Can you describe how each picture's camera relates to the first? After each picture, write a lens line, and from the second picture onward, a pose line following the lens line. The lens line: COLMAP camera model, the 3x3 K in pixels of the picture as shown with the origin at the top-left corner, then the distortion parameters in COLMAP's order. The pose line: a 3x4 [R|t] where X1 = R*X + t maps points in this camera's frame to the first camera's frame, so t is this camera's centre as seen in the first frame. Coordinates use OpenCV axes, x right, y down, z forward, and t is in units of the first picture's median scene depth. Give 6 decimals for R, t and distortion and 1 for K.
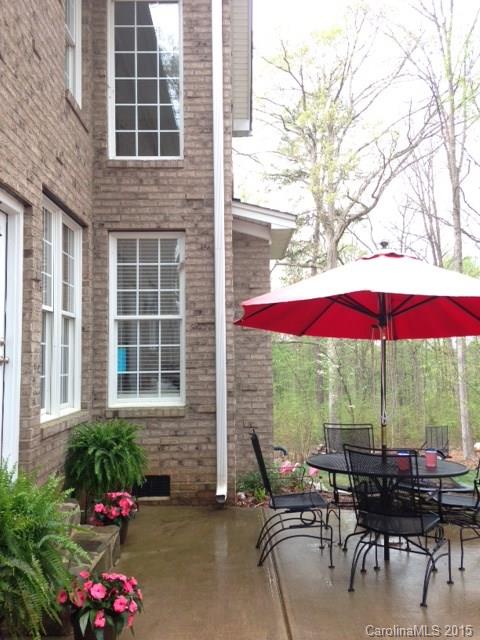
lens RADIAL K [[572.6, 0, 242.8], [0, 572.6, 321.9], [0, 0, 1]] dist [0.068302, -0.007007]
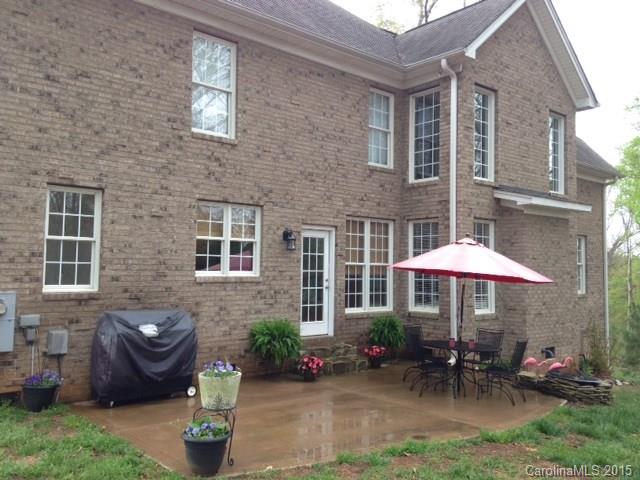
lens RADIAL K [[572.6, 0, 318.4], [0, 572.6, 238.6], [0, 0, 1]] dist [0.068302, -0.007007]
pose [[0.616138, -0.023790, -0.787279, 1.106179], [0.033103, 0.999443, -0.004294, -0.097795], [0.786942, -0.023416, 0.616582, -0.437262]]
